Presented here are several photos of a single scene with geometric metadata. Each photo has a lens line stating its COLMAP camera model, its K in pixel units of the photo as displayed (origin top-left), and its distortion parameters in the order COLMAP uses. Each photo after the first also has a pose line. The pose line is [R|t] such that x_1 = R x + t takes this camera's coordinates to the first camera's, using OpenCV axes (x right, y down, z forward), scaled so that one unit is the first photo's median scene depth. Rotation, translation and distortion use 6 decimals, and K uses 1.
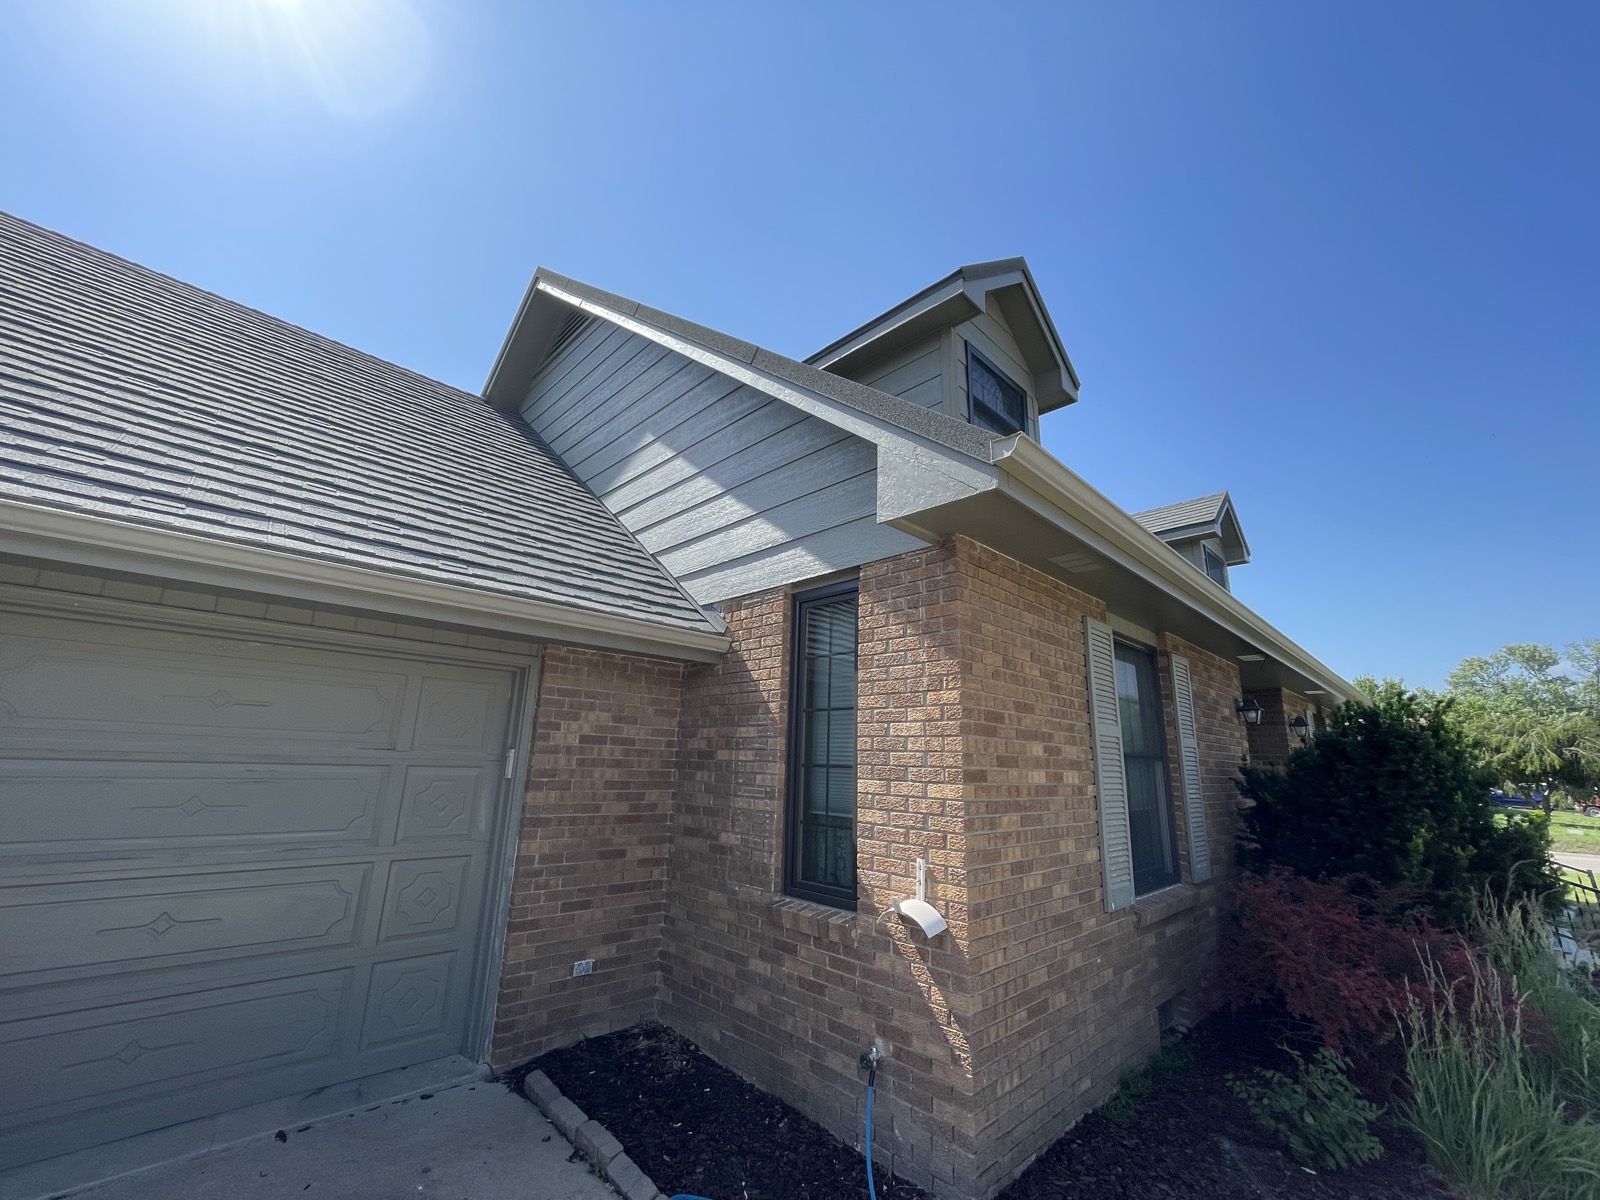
lens RADIAL K [[647.8, 0, 802.6], [0, 647.8, 598.8], [0, 0, 1]] dist [-0.000886, 0.000037]
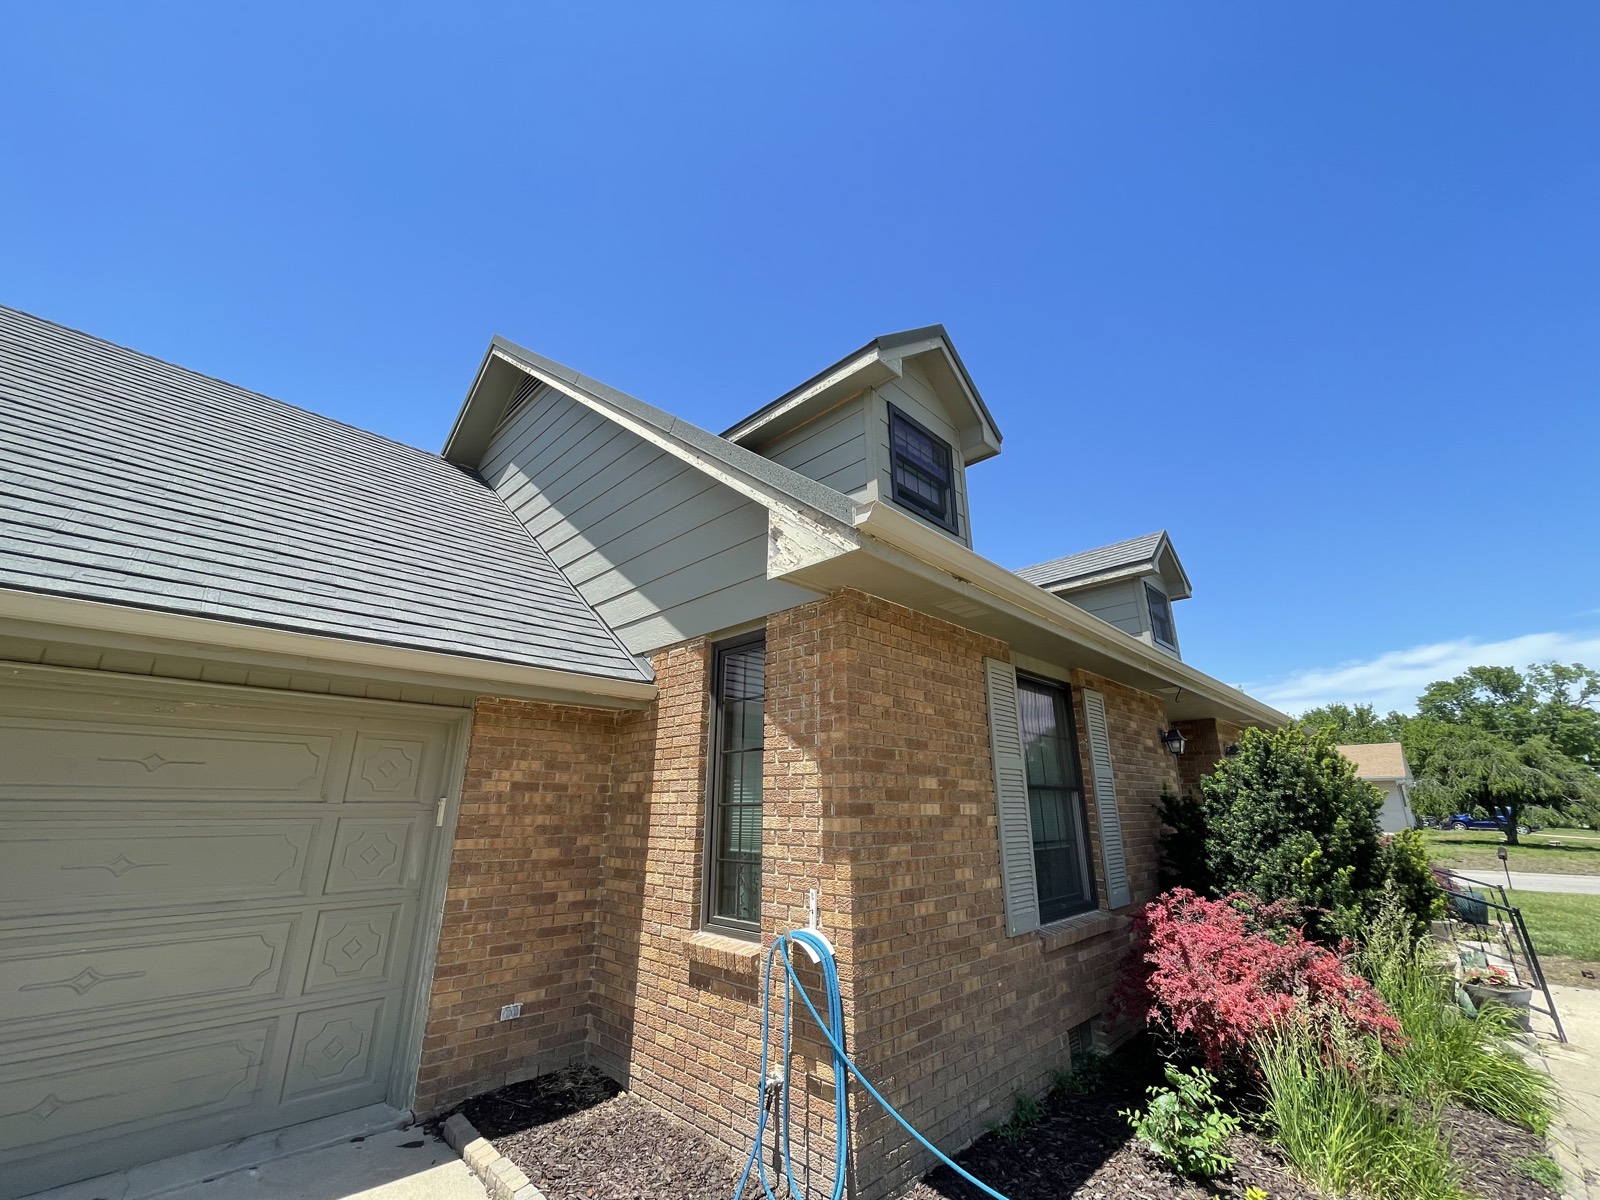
lens RADIAL K [[647.8, 0, 802.6], [0, 647.8, 598.8], [0, 0, 1]] dist [-0.000886, 0.000037]
pose [[0.999415, -0.021900, 0.026263, 0.110033], [0.023490, 0.997808, -0.061866, -0.010528], [-0.024851, 0.062447, 0.997739, -0.078158]]
